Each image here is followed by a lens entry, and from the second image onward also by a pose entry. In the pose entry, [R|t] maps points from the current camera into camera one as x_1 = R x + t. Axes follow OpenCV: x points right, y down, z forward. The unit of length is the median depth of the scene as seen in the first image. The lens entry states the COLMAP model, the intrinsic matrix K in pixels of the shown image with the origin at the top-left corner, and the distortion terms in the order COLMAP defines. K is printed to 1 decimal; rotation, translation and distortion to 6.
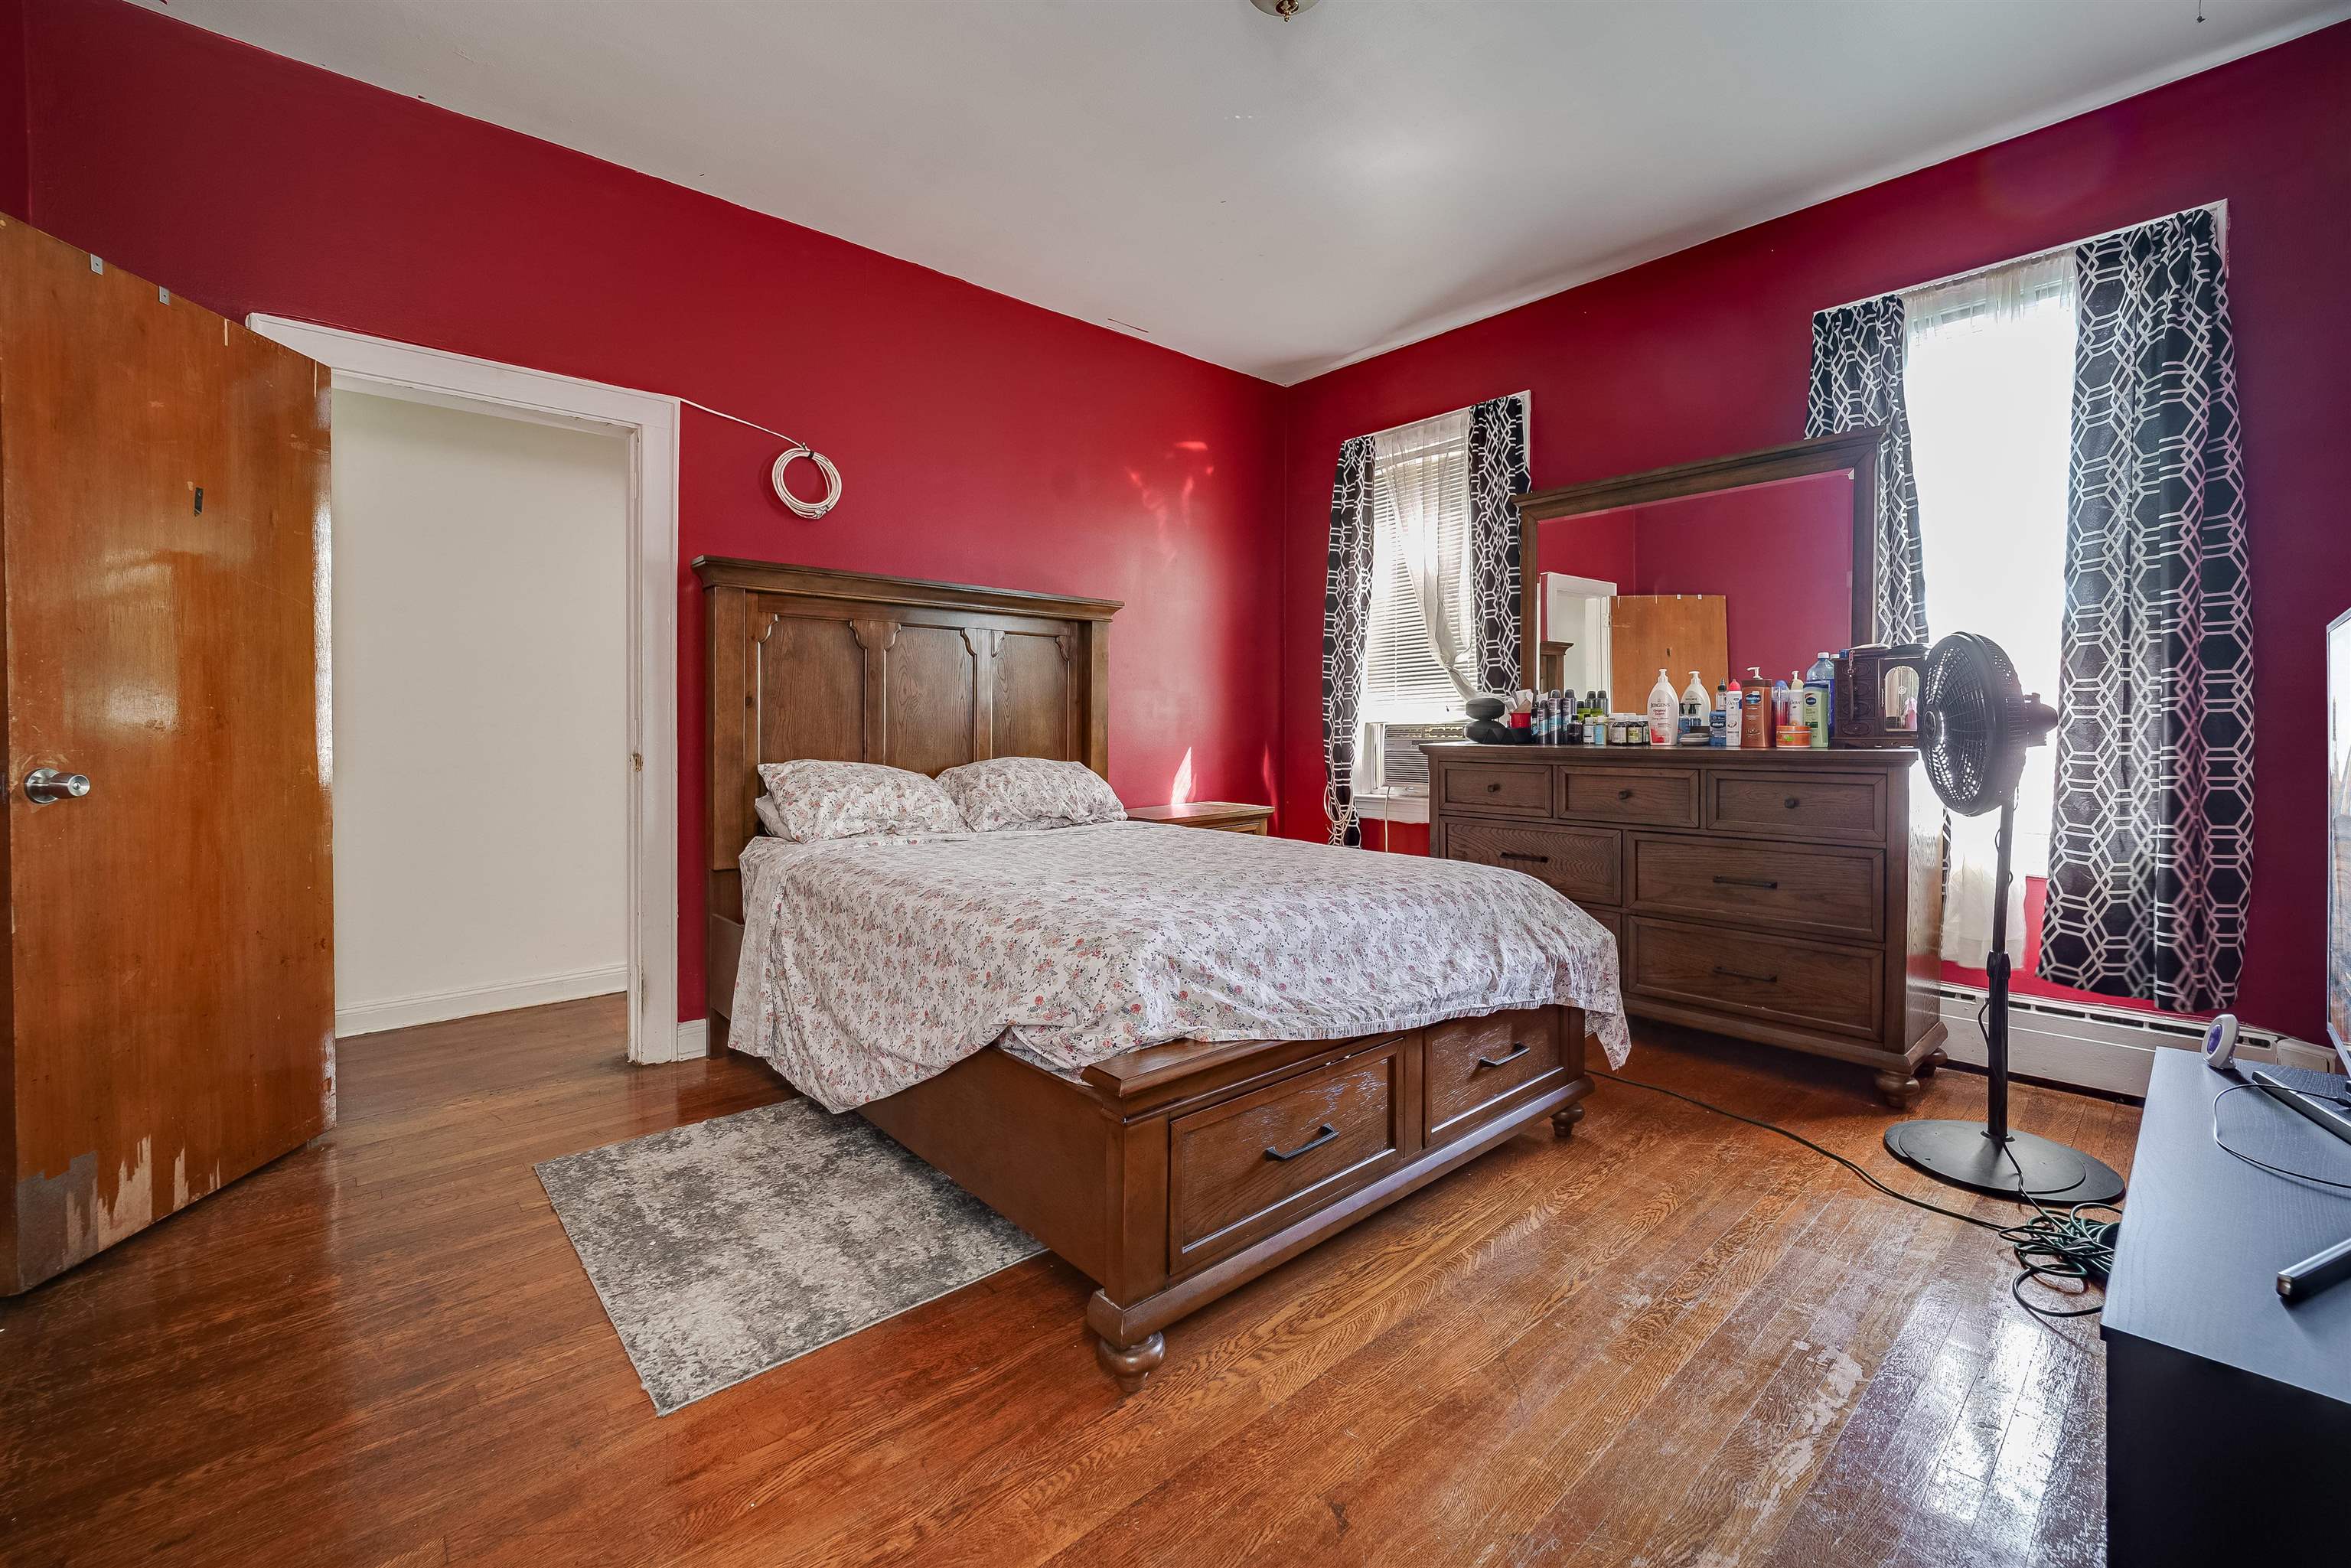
lens RADIAL K [[953.5, 0, 1163.4], [0, 953.5, 734.4], [0, 0, 1]] dist [-0.008142, -0.000584]
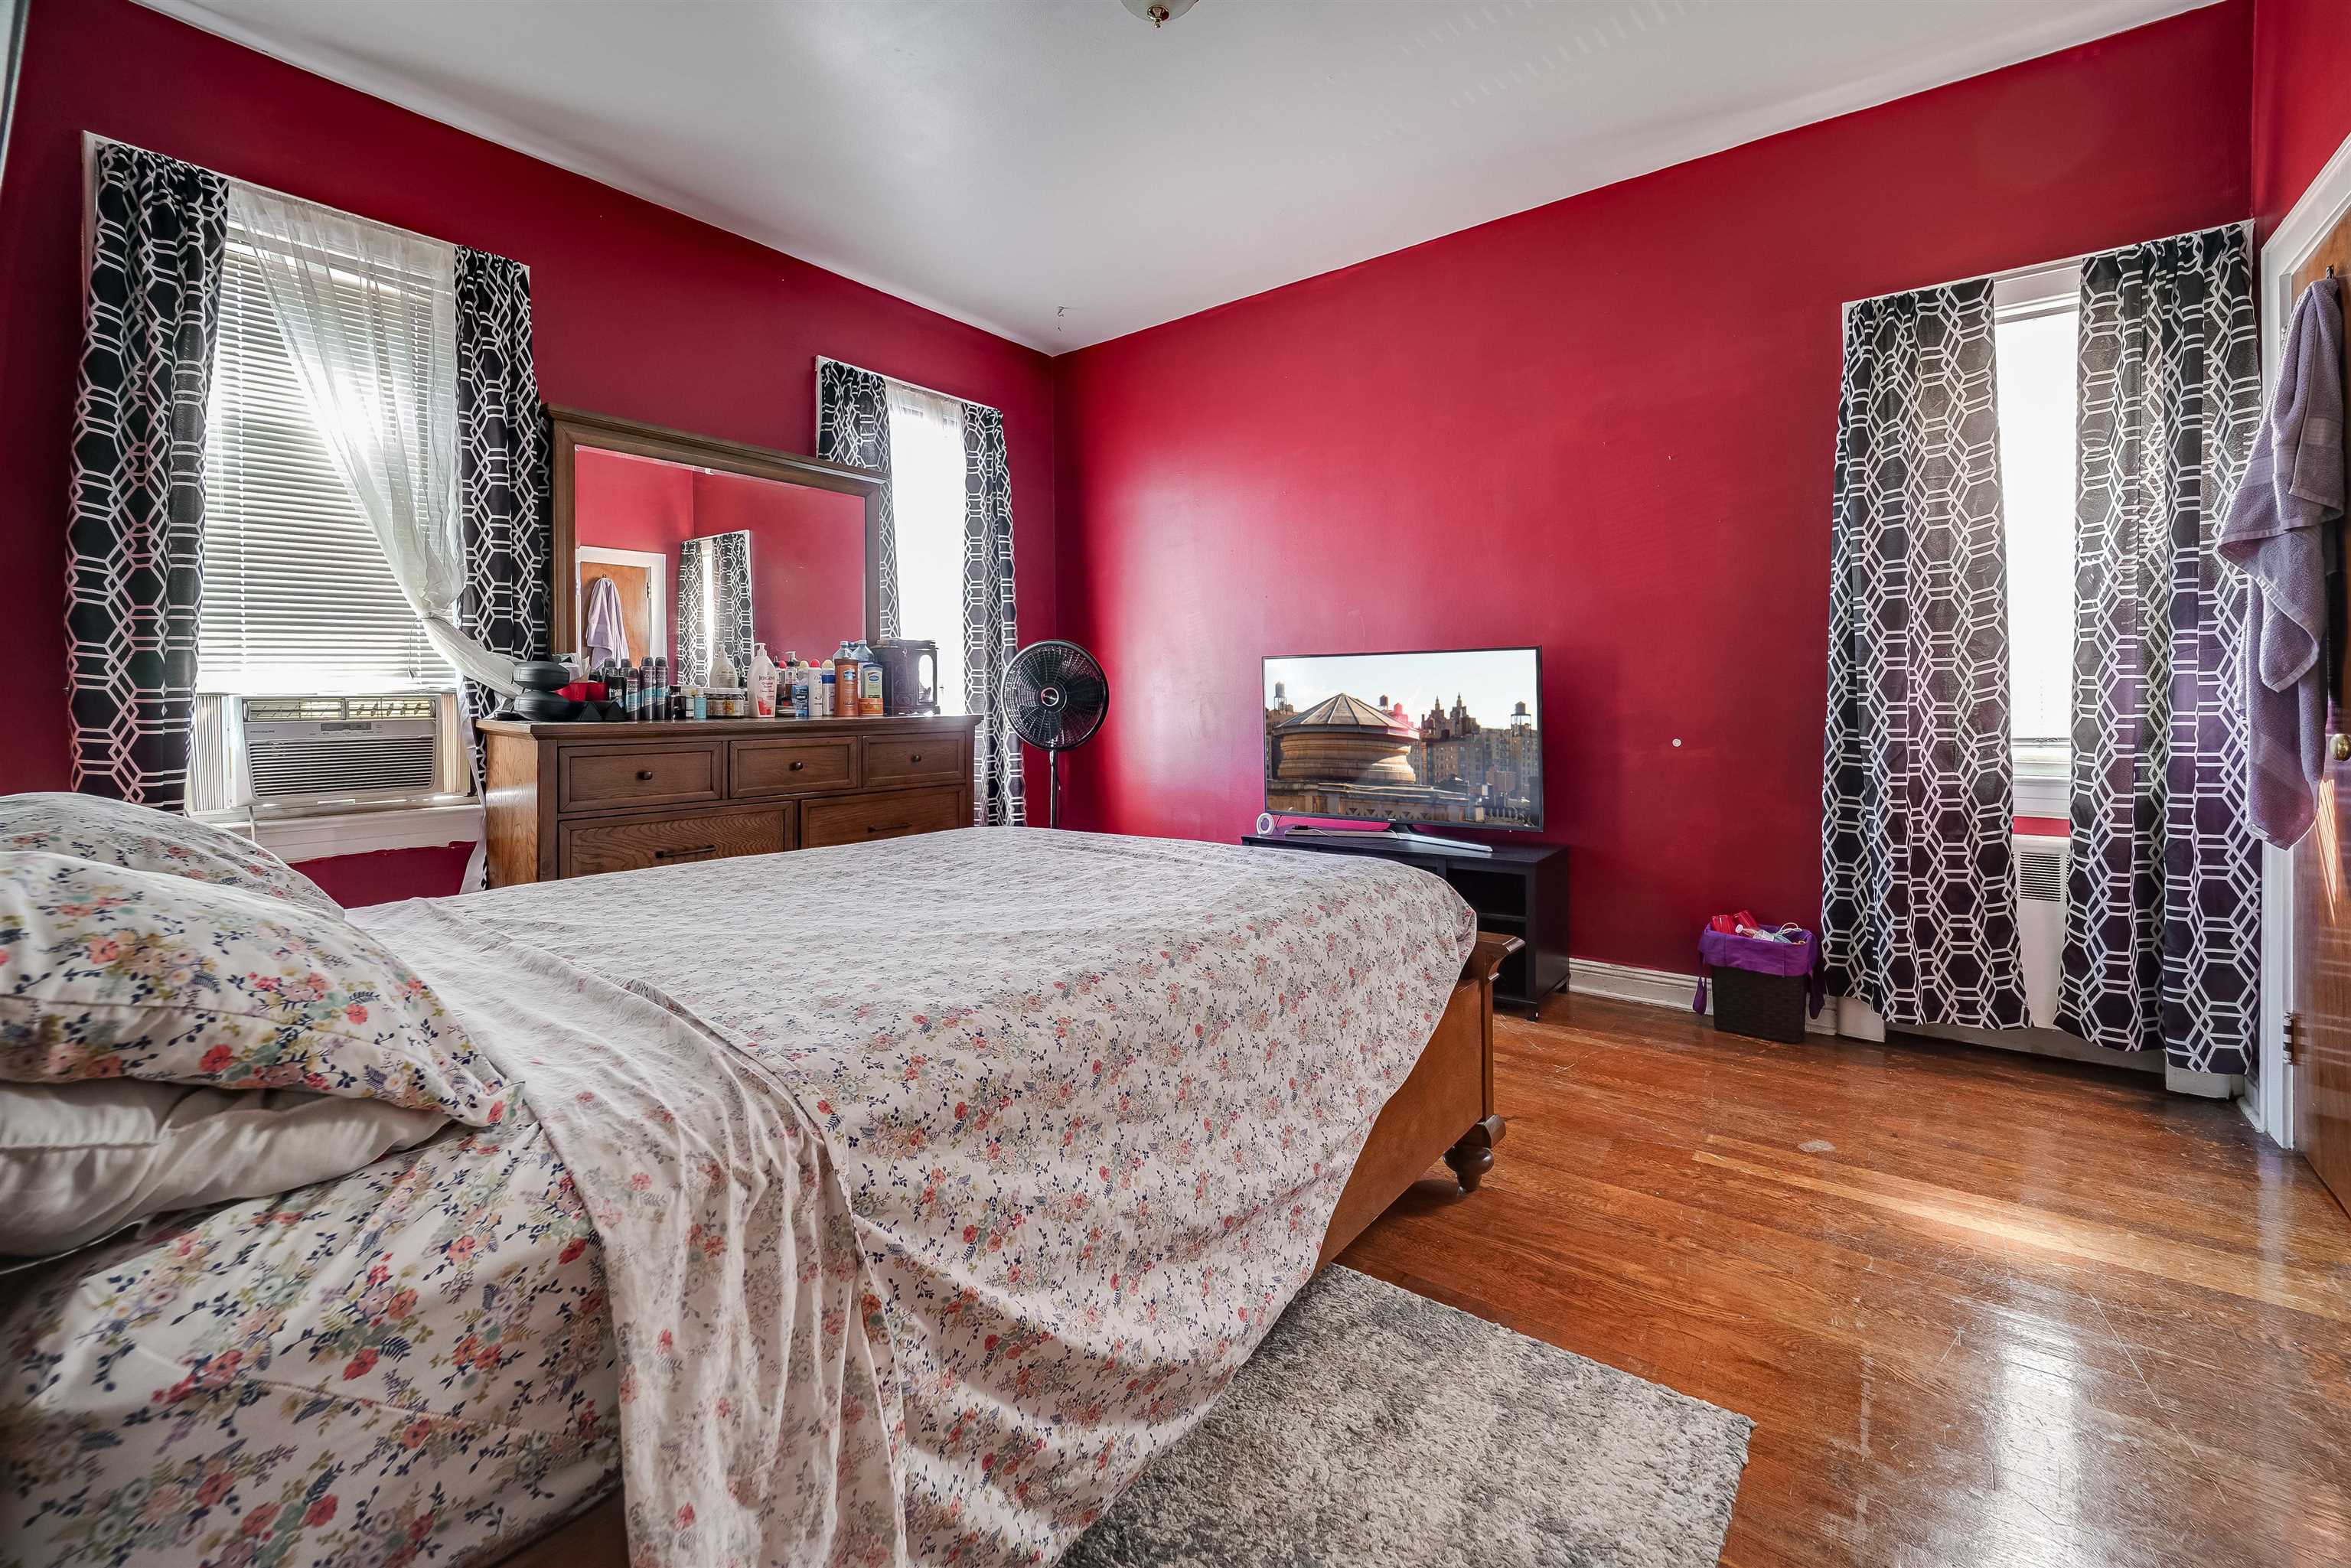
lens RADIAL K [[953.5, 0, 1211.1], [0, 953.5, 706.2], [0, 0, 1]] dist [-0.008142, -0.000584]
pose [[-0.192062, -0.004601, 0.981372, -0.534482], [0.011974, 0.999904, 0.007031, -0.002205], [-0.981310, 0.013102, -0.191988, 0.673655]]
